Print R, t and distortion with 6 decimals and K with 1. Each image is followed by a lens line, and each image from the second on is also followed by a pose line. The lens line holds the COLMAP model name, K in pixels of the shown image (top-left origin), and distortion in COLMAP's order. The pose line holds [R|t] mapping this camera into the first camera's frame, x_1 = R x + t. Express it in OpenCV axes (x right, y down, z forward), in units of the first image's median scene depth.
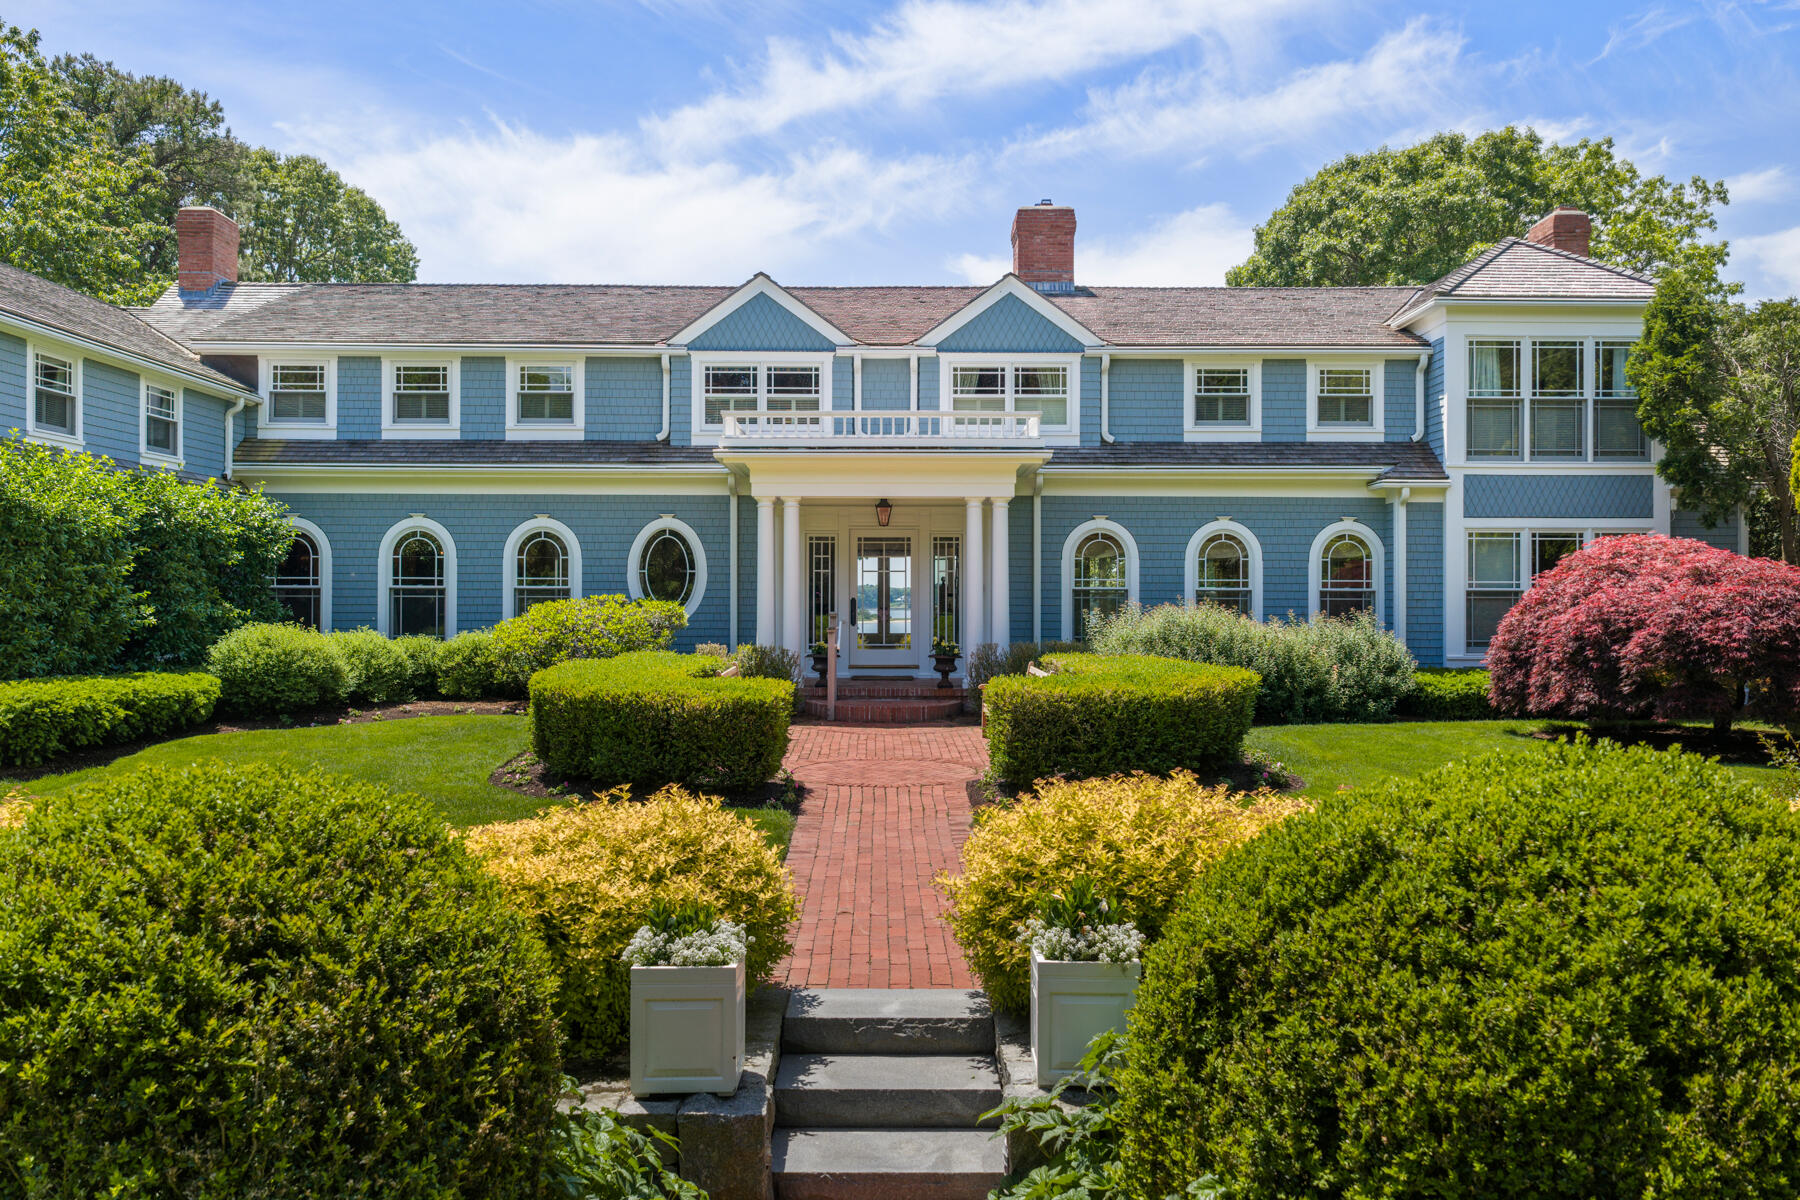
lens RADIAL K [[1479.7, 0, 891.9], [0, 1479.7, 595.9], [0, 0, 1]] dist [0.048317, -0.097620]
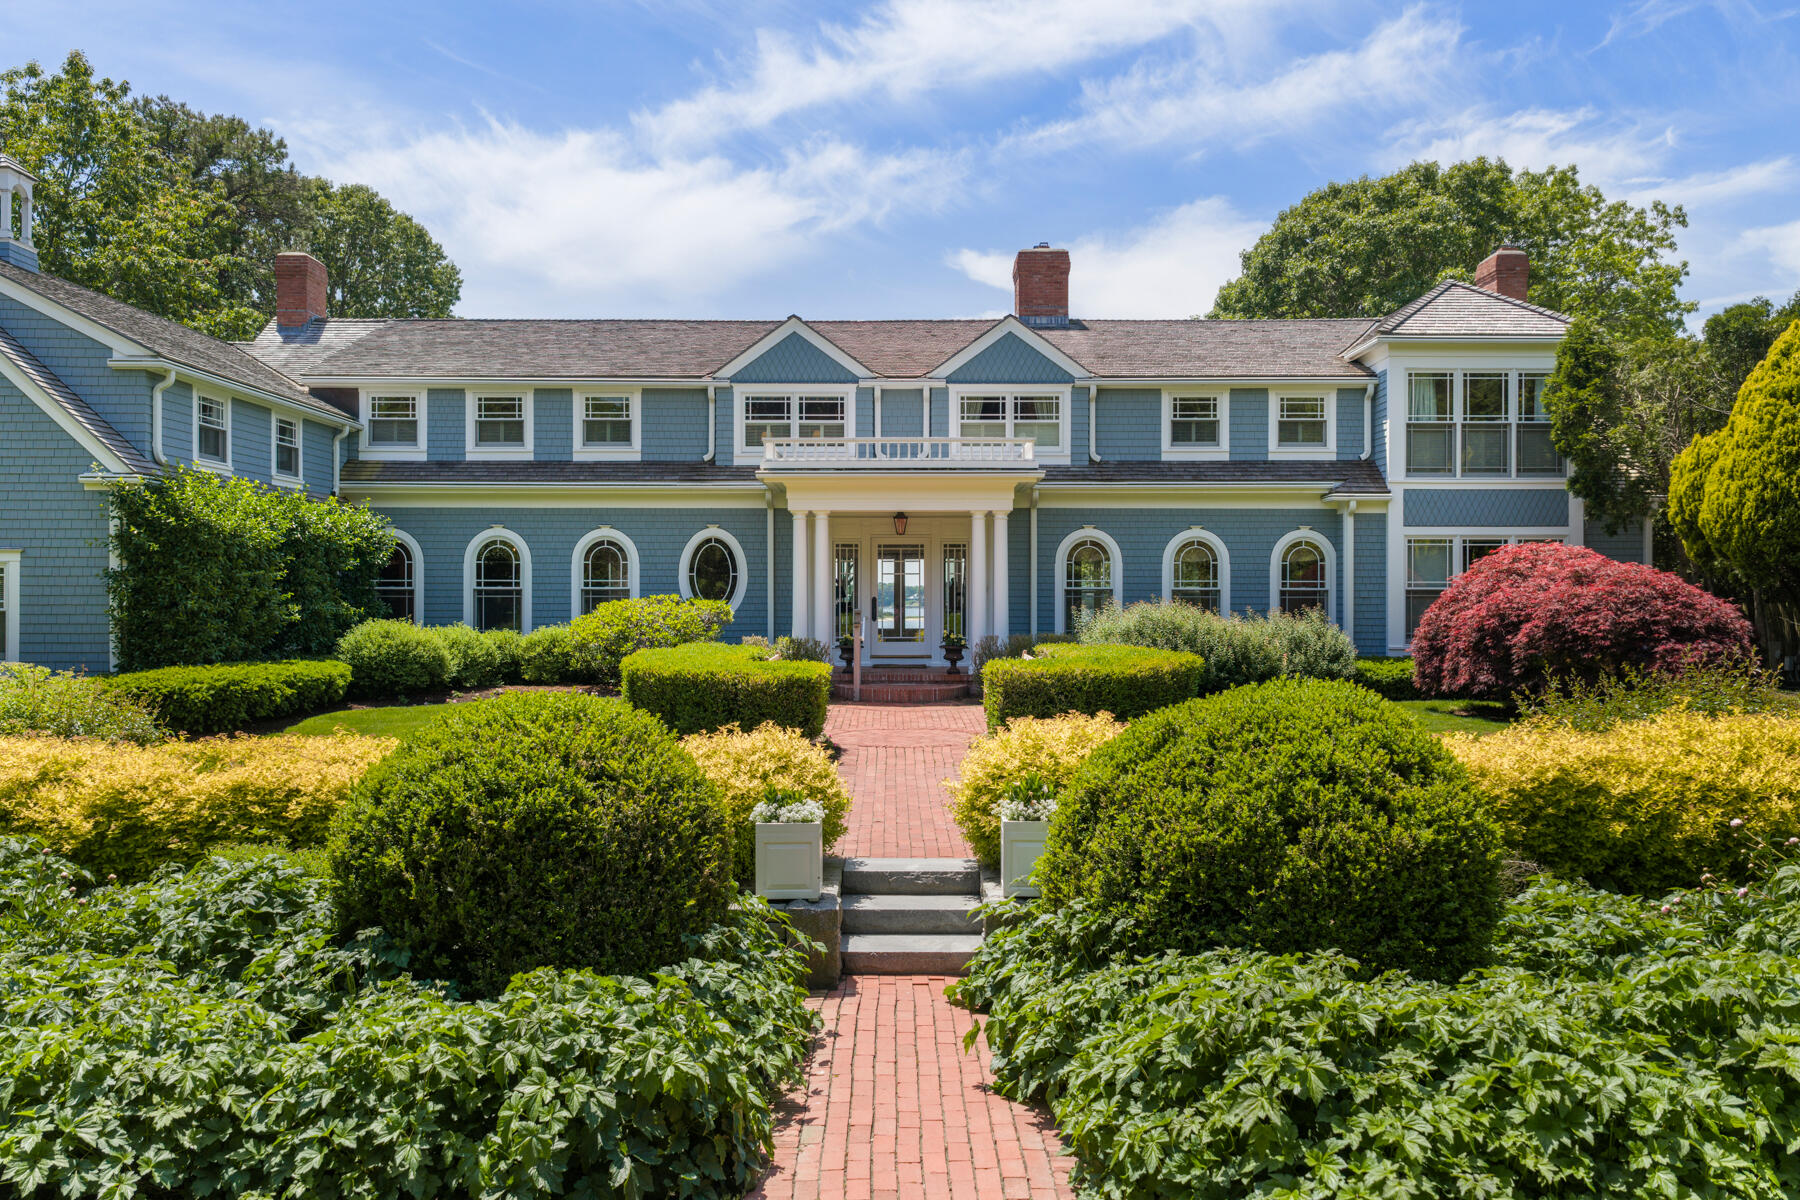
lens RADIAL K [[1479.7, 0, 891.9], [0, 1479.7, 595.9], [0, 0, 1]] dist [0.048317, -0.097620]
pose [[0.999962, -0.001820, -0.008554, -0.002475], [0.001832, 0.999997, 0.001289, -0.000935], [0.008552, -0.001304, 0.999963, -0.156237]]
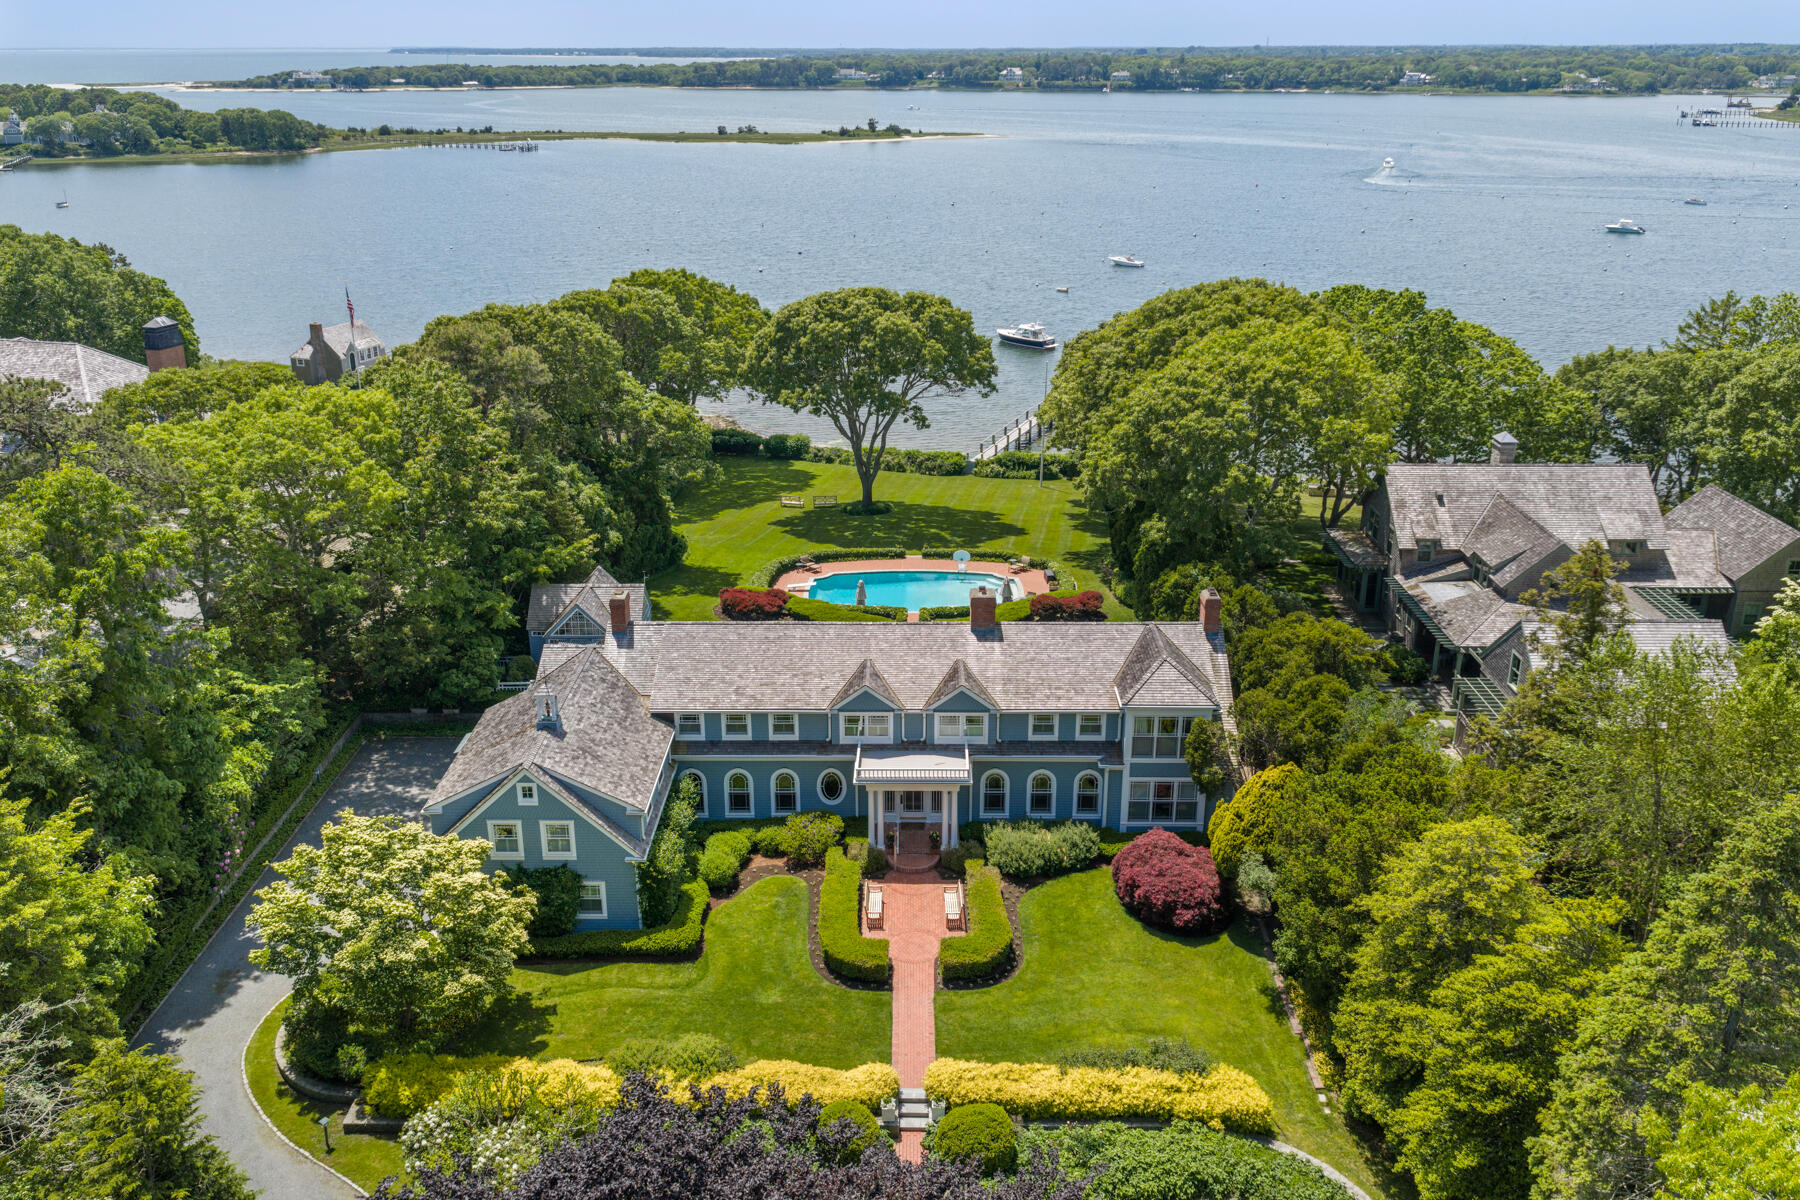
lens RADIAL K [[1479.7, 0, 891.9], [0, 1479.7, 595.9], [0, 0, 1]] dist [0.048317, -0.097620]
pose [[0.999822, 0.004265, -0.018356, 0.004507], [0.002341, 0.938407, 0.345524, -1.285356], [0.018699, -0.345506, 0.938230, -1.404656]]
